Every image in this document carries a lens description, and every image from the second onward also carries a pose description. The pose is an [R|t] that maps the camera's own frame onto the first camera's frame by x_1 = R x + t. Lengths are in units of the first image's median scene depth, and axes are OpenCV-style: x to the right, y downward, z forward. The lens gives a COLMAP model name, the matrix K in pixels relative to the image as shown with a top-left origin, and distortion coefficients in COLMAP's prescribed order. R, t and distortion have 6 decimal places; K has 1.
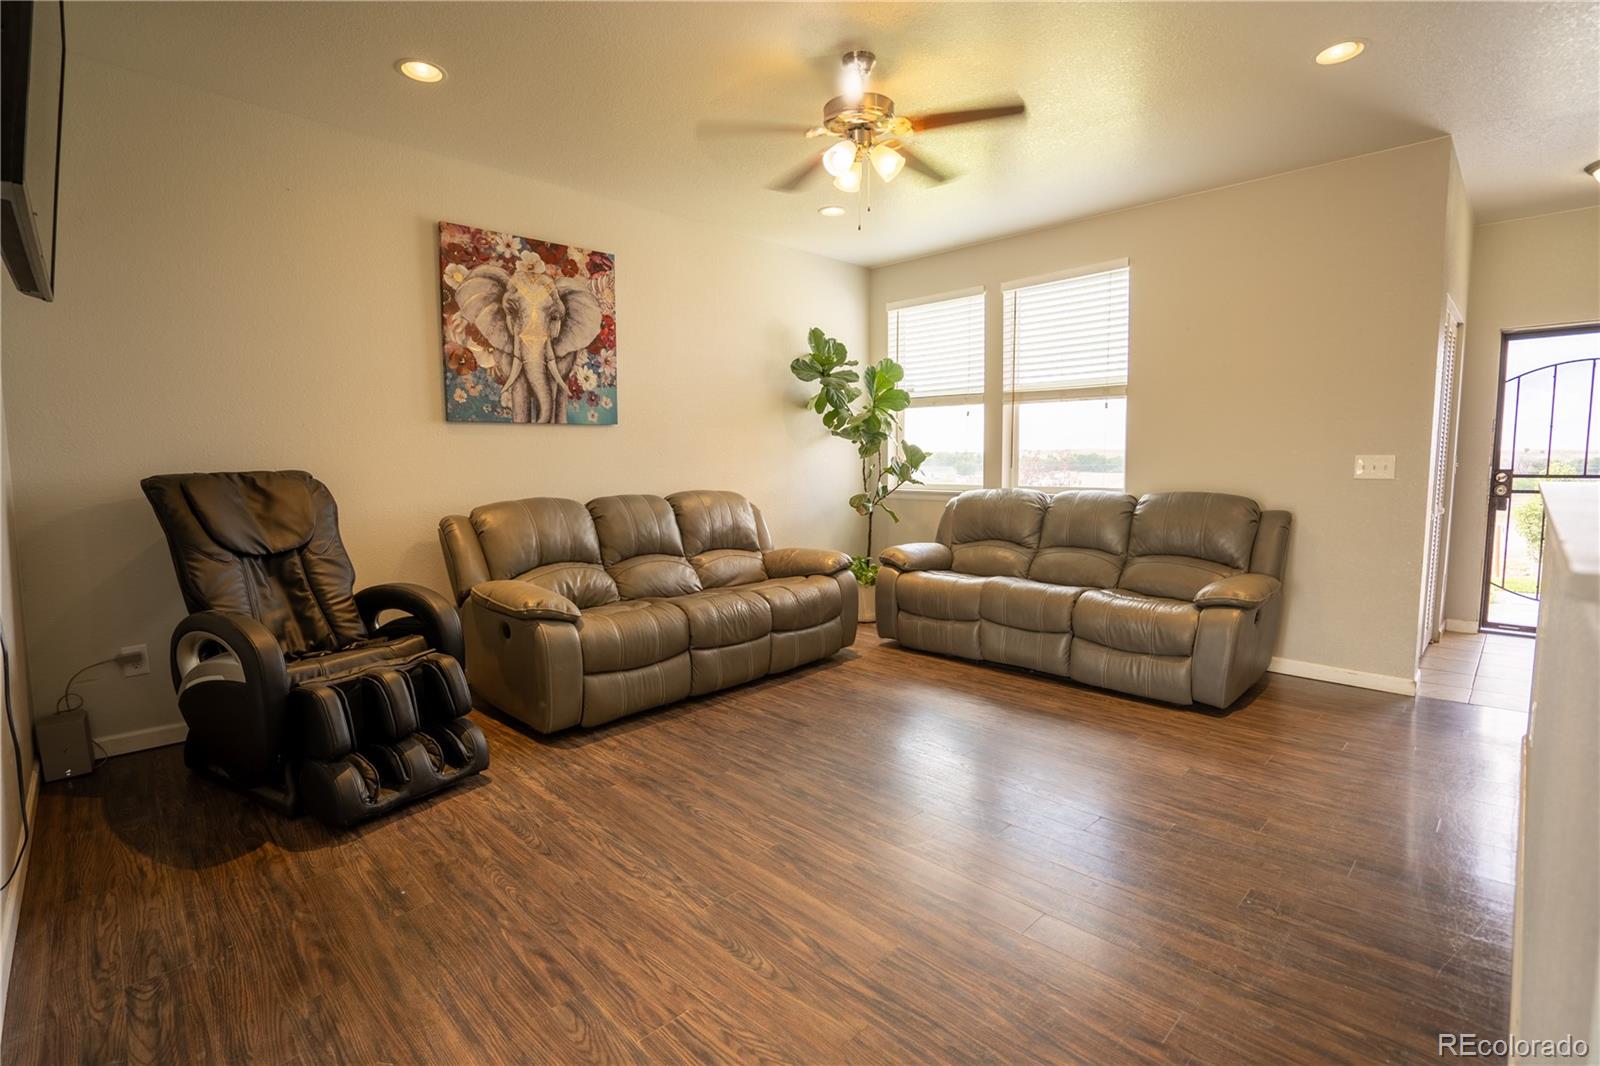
lens RADIAL K [[742.4, 0, 786.7], [0, 742.4, 537.0], [0, 0, 1]] dist [-0.057235, 0.016321]
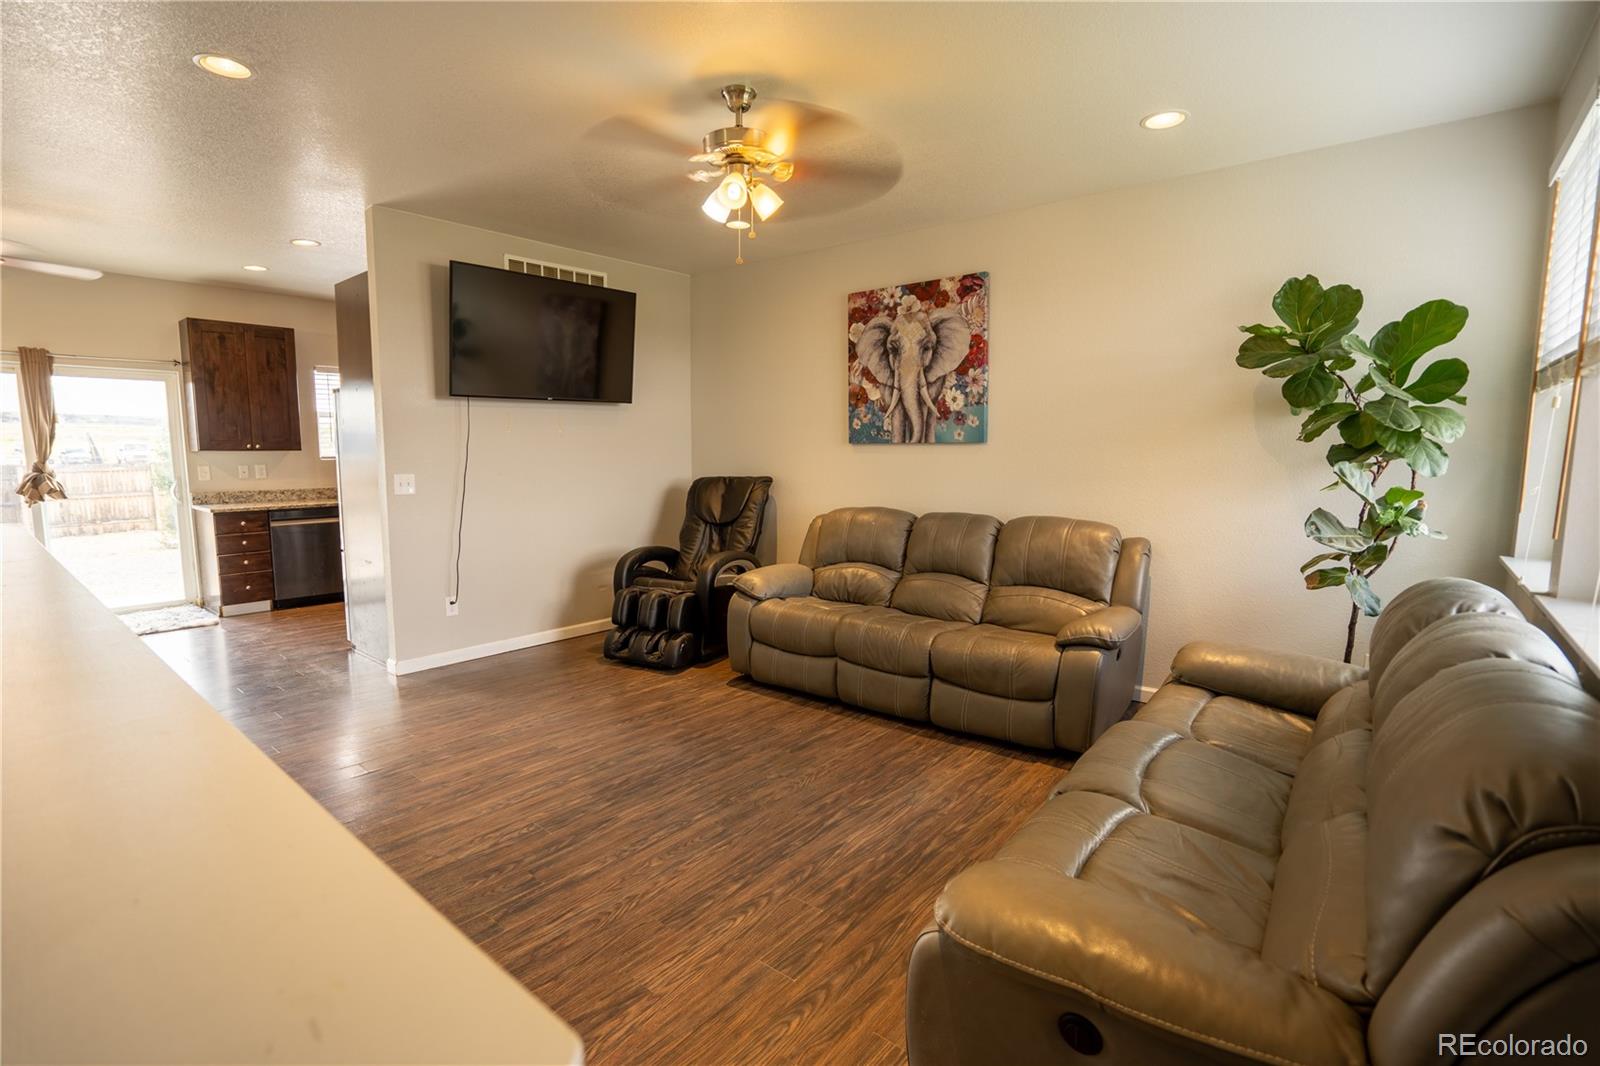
lens RADIAL K [[742.4, 0, 795.7], [0, 742.4, 534.3], [0, 0, 1]] dist [-0.057235, 0.016321]
pose [[0.111140, 0.124000, -0.986039, 0.813750], [-0.100290, 0.988520, 0.113007, -0.127785], [0.988731, 0.086330, 0.122300, 0.701193]]
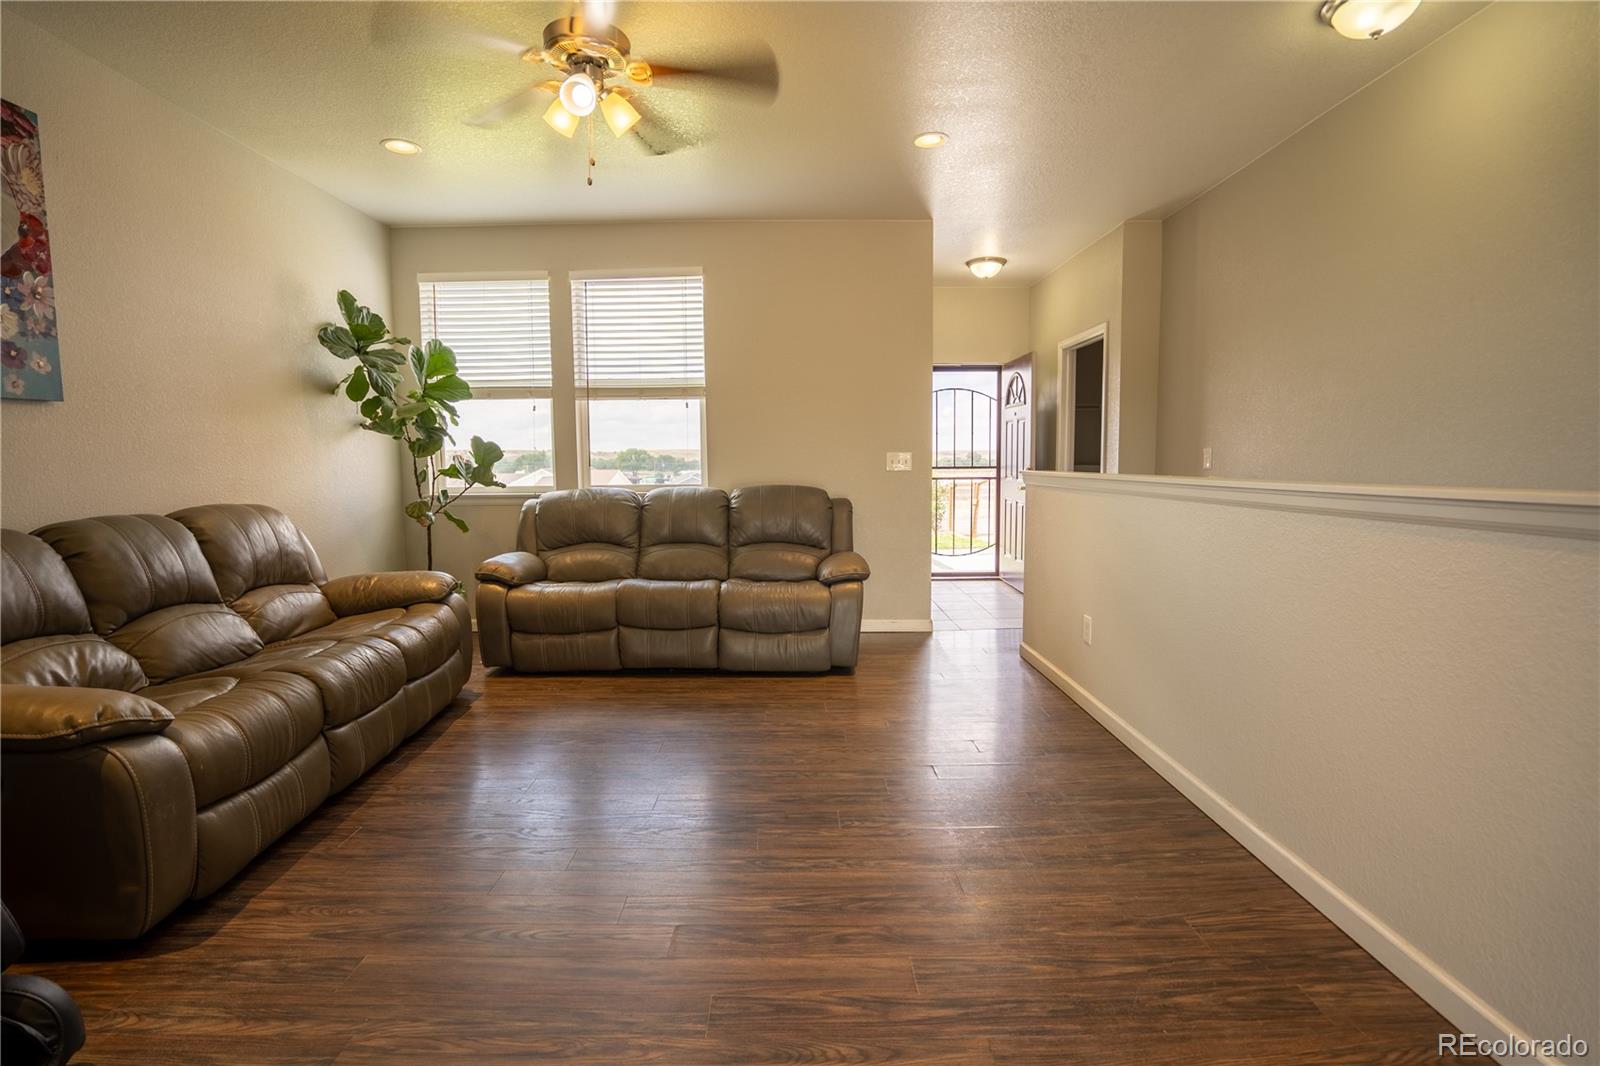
lens RADIAL K [[742.4, 0, 794.7], [0, 742.4, 540.6], [0, 0, 1]] dist [-0.057235, 0.016321]
pose [[0.694375, -0.077430, 0.715435, -0.261500], [0.075456, 0.996548, 0.034619, -0.014459], [-0.715646, 0.029945, 0.697821, 0.183995]]
